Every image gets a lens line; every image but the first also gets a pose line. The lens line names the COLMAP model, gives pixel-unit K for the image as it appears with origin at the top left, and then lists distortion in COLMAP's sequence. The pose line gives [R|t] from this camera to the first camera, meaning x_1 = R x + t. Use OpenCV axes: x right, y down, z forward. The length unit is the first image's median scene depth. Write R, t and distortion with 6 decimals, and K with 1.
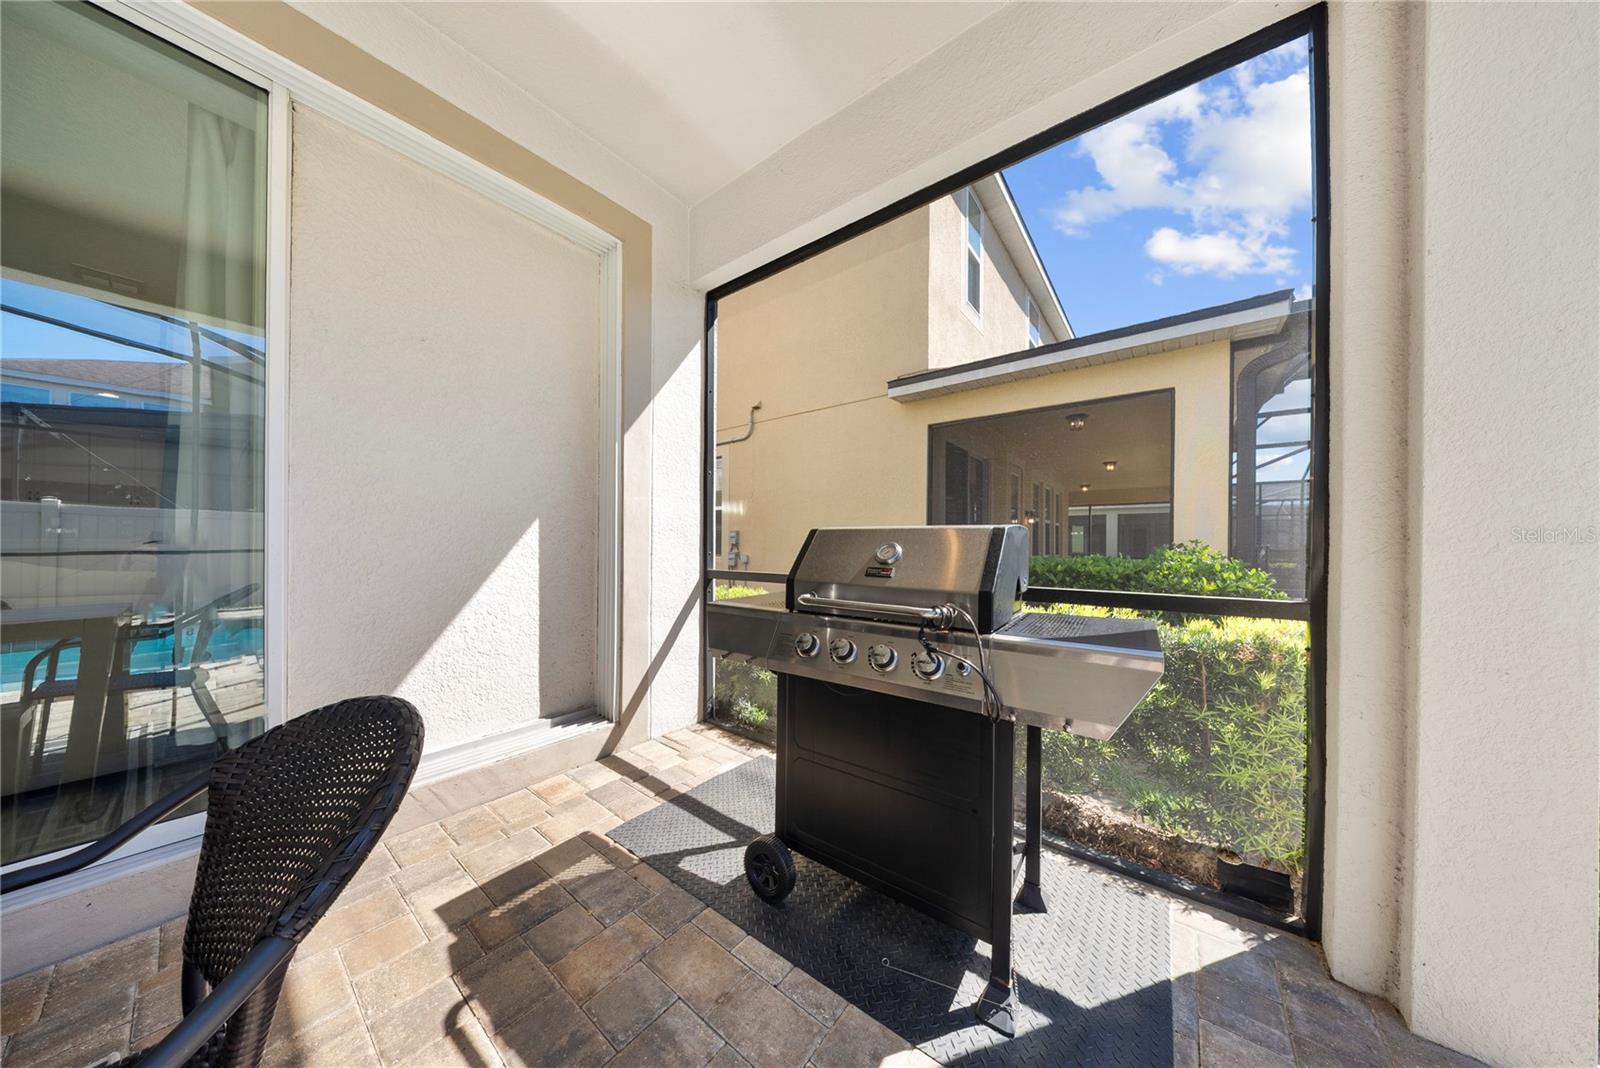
lens RADIAL K [[485.2, 0, 784.9], [0, 485.2, 543.7], [0, 0, 1]] dist [0.000097, -0.000055]
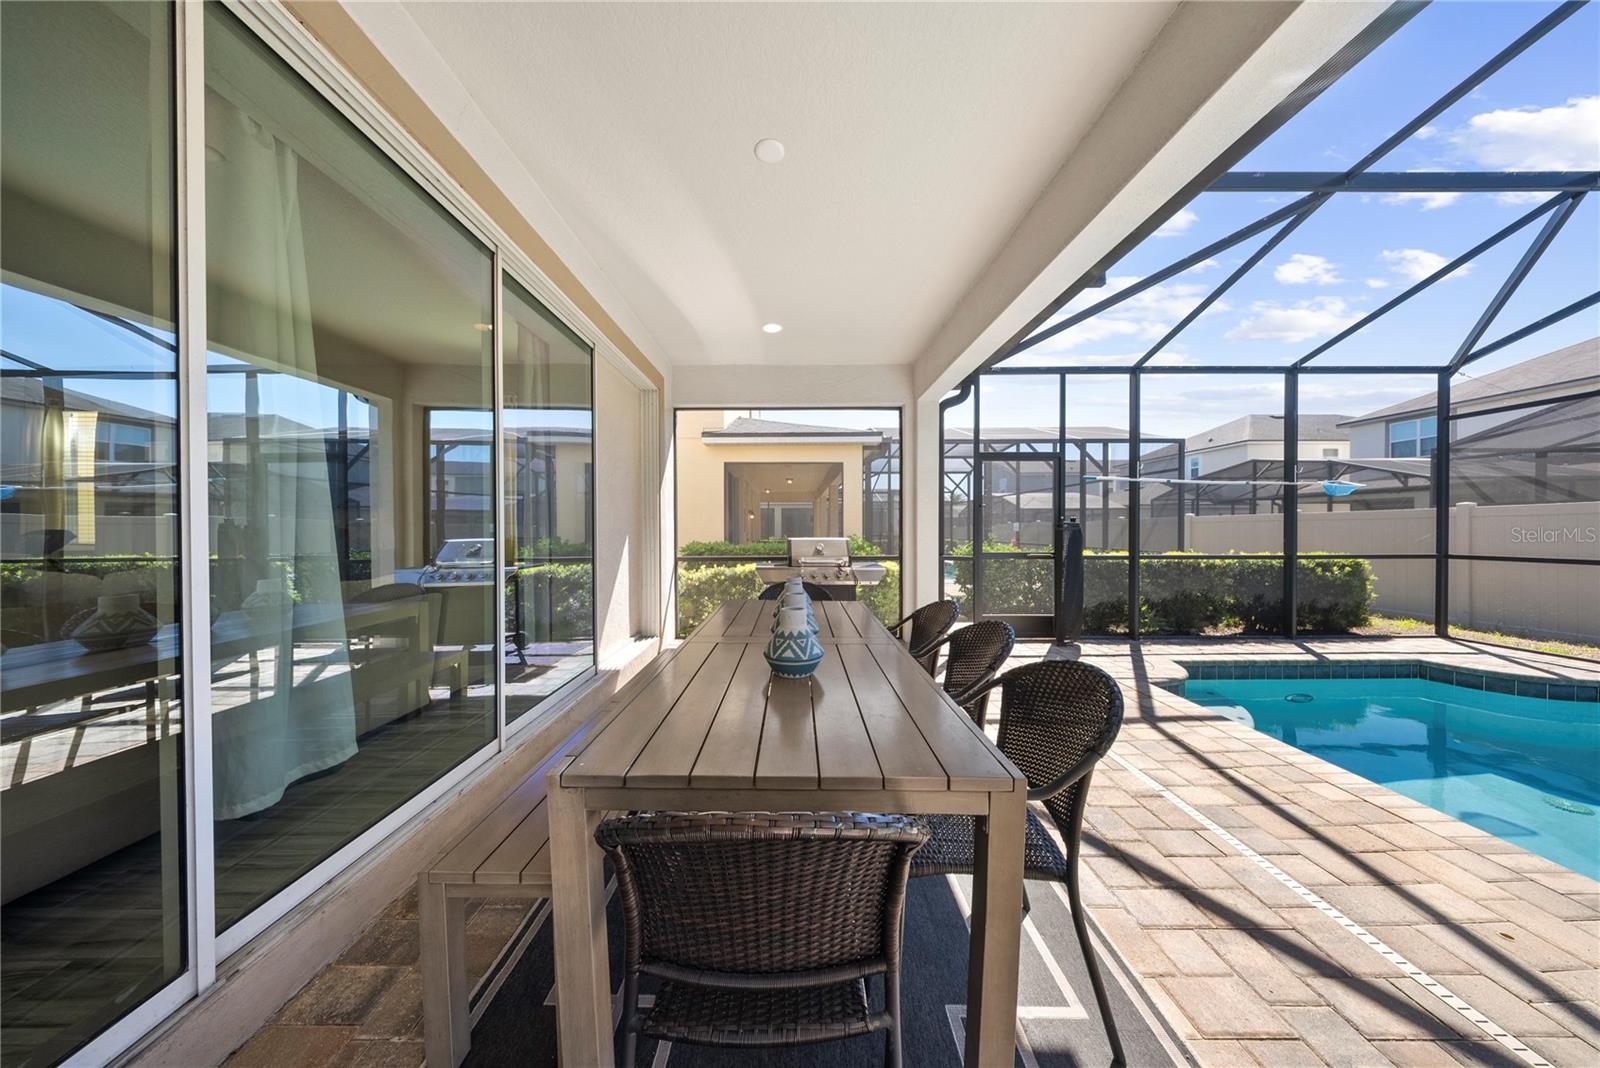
lens RADIAL K [[480.5, 0, 793.6], [0, 480.5, 521.4], [0, 0, 1]] dist [-0.000507, -0.000146]
pose [[0.778678, 0.005011, 0.627404, -0.965560], [0.001157, 0.999955, -0.009423, -0.060016], [-0.627423, 0.008063, 0.778637, -0.706500]]
